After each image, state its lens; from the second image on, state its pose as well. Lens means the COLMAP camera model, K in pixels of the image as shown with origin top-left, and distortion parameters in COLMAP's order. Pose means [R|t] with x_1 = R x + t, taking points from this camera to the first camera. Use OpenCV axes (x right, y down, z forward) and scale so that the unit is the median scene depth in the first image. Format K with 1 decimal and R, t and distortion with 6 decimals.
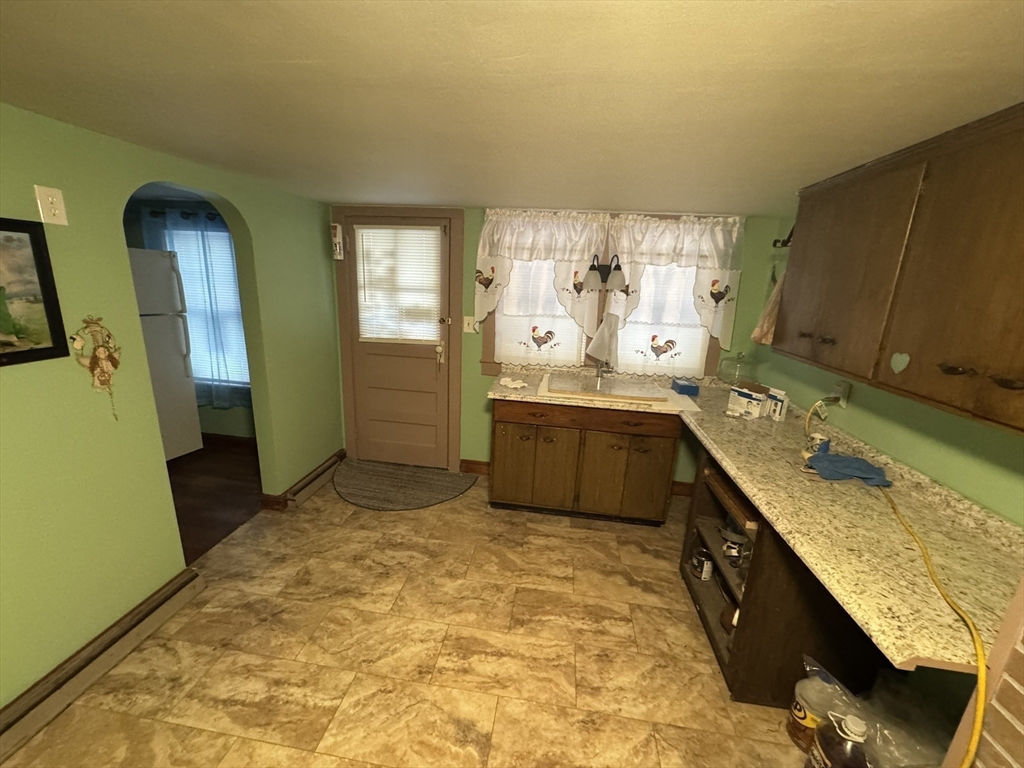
lens RADIAL K [[405.4, 0, 512.7], [0, 405.4, 383.4], [0, 0, 1]] dist [-0.002050, 0.000259]
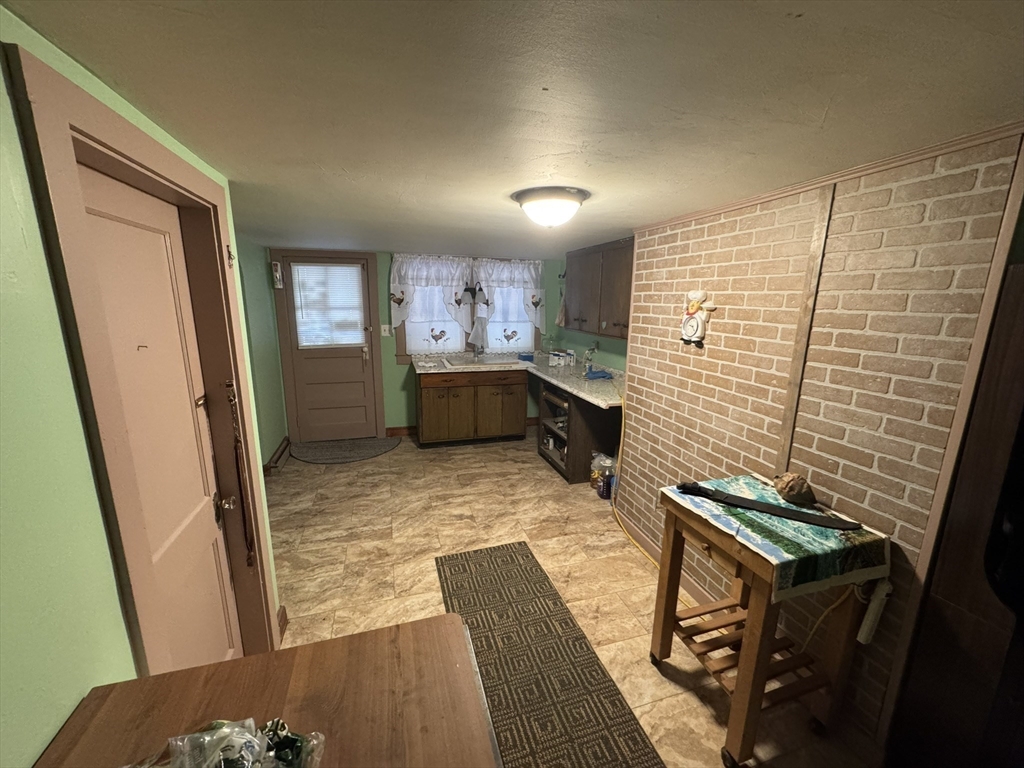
lens RADIAL K [[405.4, 0, 513.6], [0, 405.4, 382.8], [0, 0, 1]] dist [-0.002050, 0.000259]
pose [[0.908112, -0.119013, 0.401458, -0.340804], [0.132546, 0.991159, -0.005993, 0.126719], [-0.397195, 0.058653, 0.915858, -0.574770]]
